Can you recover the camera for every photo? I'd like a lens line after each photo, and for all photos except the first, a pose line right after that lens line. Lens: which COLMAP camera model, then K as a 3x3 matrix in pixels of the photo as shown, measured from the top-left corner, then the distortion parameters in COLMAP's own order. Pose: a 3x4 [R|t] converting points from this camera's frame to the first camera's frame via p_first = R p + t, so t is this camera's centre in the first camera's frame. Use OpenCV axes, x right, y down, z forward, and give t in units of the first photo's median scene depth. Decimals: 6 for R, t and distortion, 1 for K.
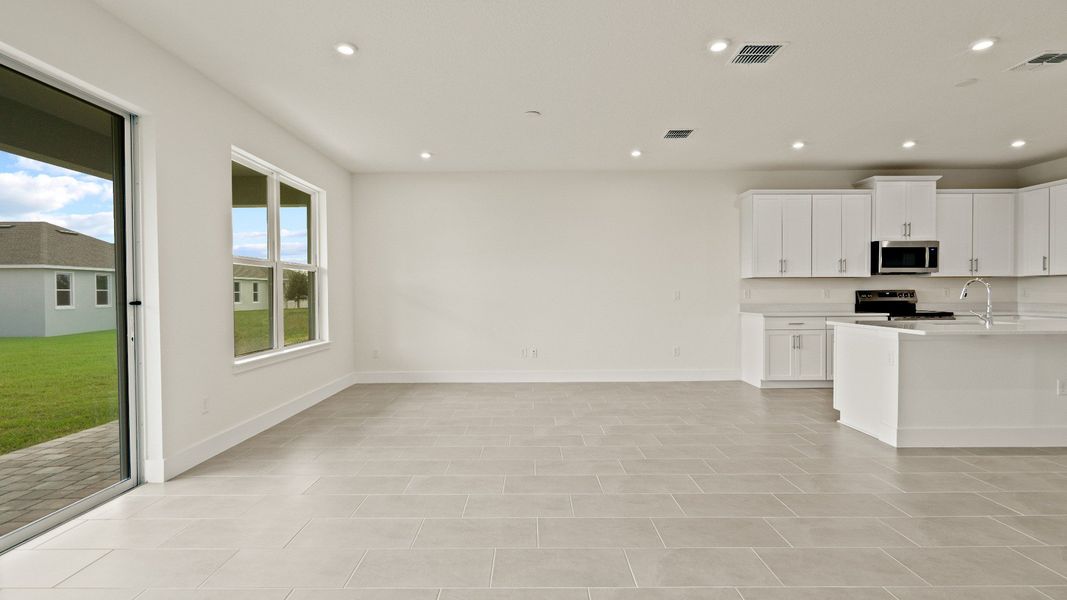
lens RADIAL K [[485.5, 0, 531.2], [0, 485.5, 297.9], [0, 0, 1]] dist [0.001038, 0.000721]
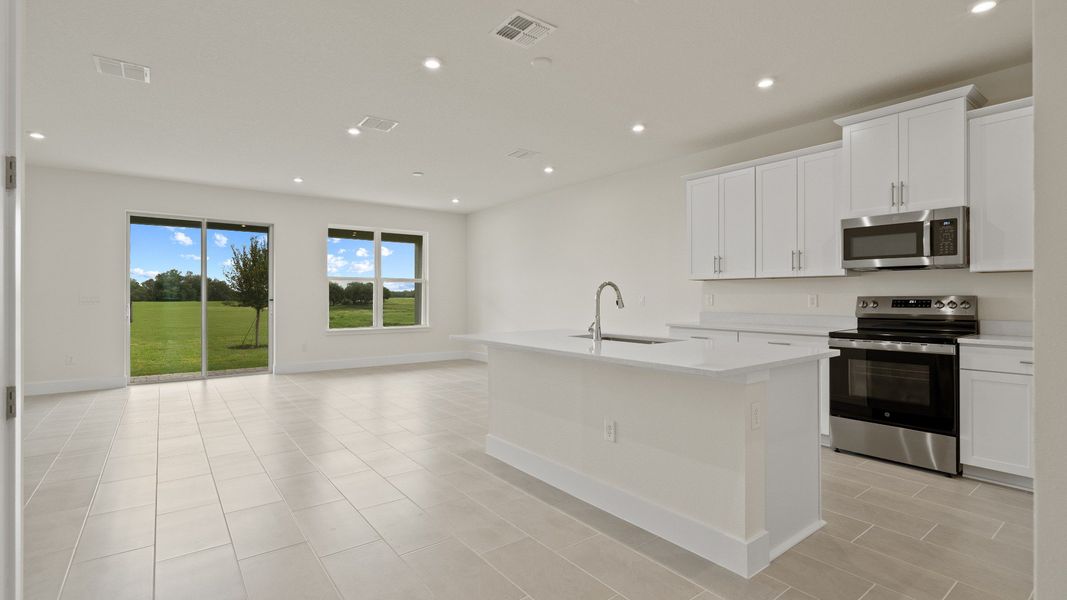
lens RADIAL K [[485.5, 0, 526.0], [0, 485.5, 297.7], [0, 0, 1]] dist [0.001038, 0.000721]
pose [[0.598490, 0.007571, -0.801094, 1.010459], [-0.013347, 0.999911, -0.000521, -0.007917], [0.801019, 0.011004, 0.598538, 0.291142]]
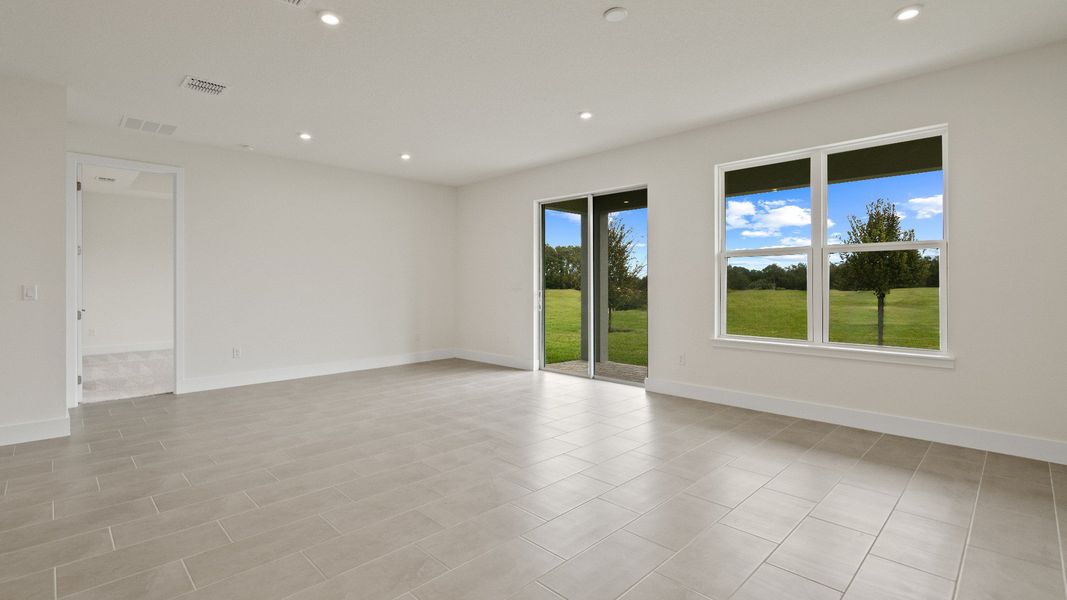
lens RADIAL K [[485.5, 0, 523.6], [0, 485.5, 282.6], [0, 0, 1]] dist [0.001038, 0.000721]
pose [[-0.717479, 0.005790, -0.696556, 0.408681], [0.002490, 0.999980, 0.005748, -0.012168], [0.696575, 0.002390, -0.717480, 1.024850]]
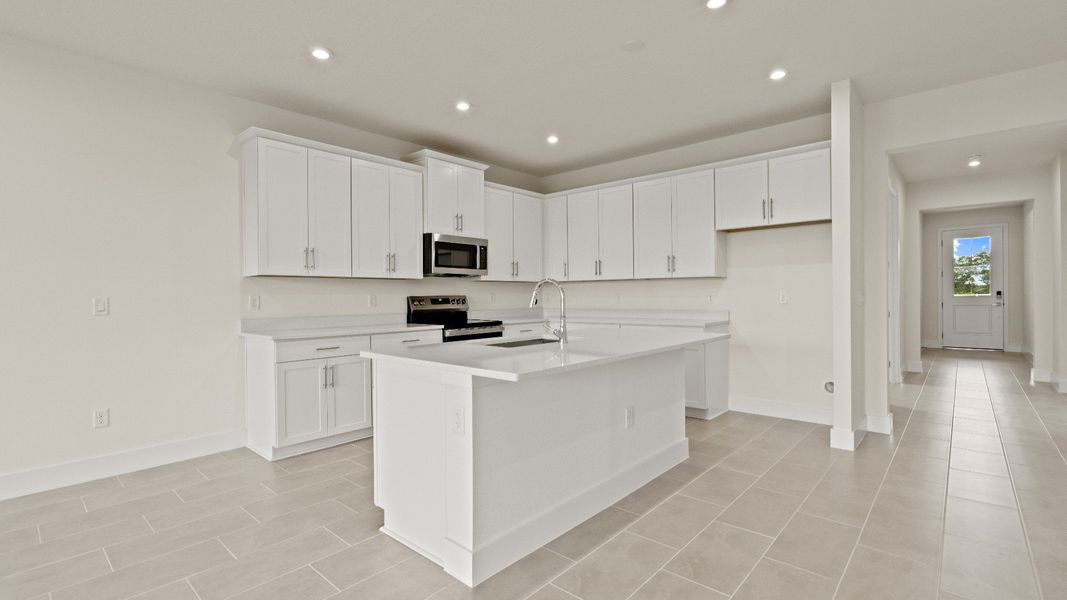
lens RADIAL K [[485.5, 0, 528.9], [0, 485.5, 297.9], [0, 0, 1]] dist [0.001038, 0.000721]
pose [[0.673925, -0.005143, 0.738782, 0.249903], [0.014973, 0.999865, -0.006698, -0.005171], [-0.738648, 0.015576, 0.673912, 0.368459]]
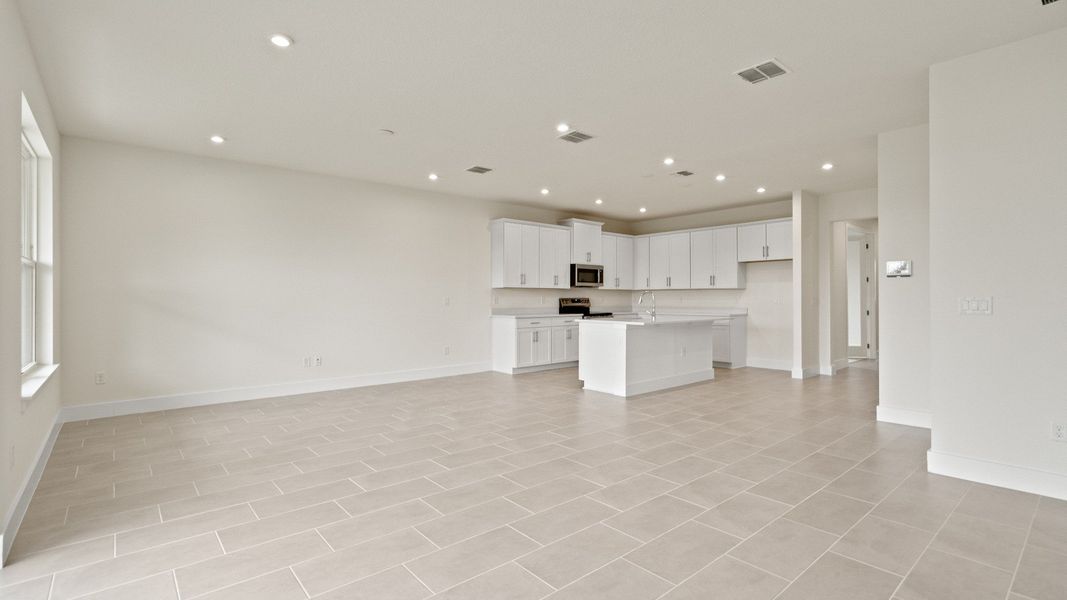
lens RADIAL K [[485.5, 0, 528.5], [0, 485.5, 298.8], [0, 0, 1]] dist [0.001038, 0.000721]
pose [[0.766706, 0.003203, 0.641991, -0.325533], [0.005146, 0.999925, -0.011134, 0.001727], [-0.641978, 0.011840, 0.766632, -0.013803]]
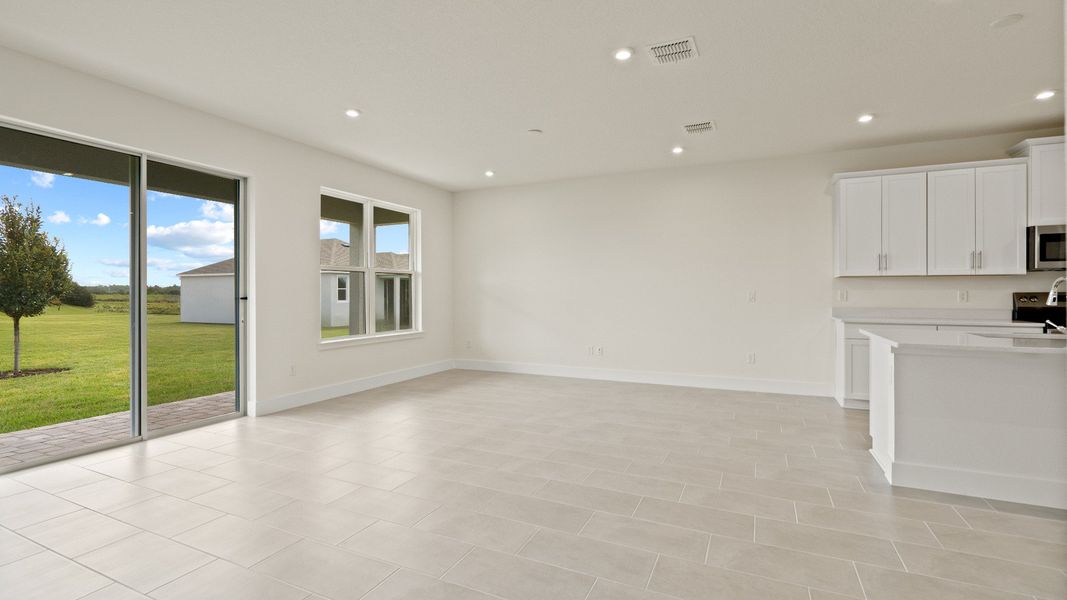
lens RADIAL K [[485.5, 0, 526.2], [0, 485.5, 290.2], [0, 0, 1]] dist [0.001038, 0.000721]
pose [[0.903008, 0.003293, -0.429612, 0.342410], [-0.009372, 0.999884, -0.012035, -0.002619], [0.429522, 0.014894, 0.902933, -0.004620]]
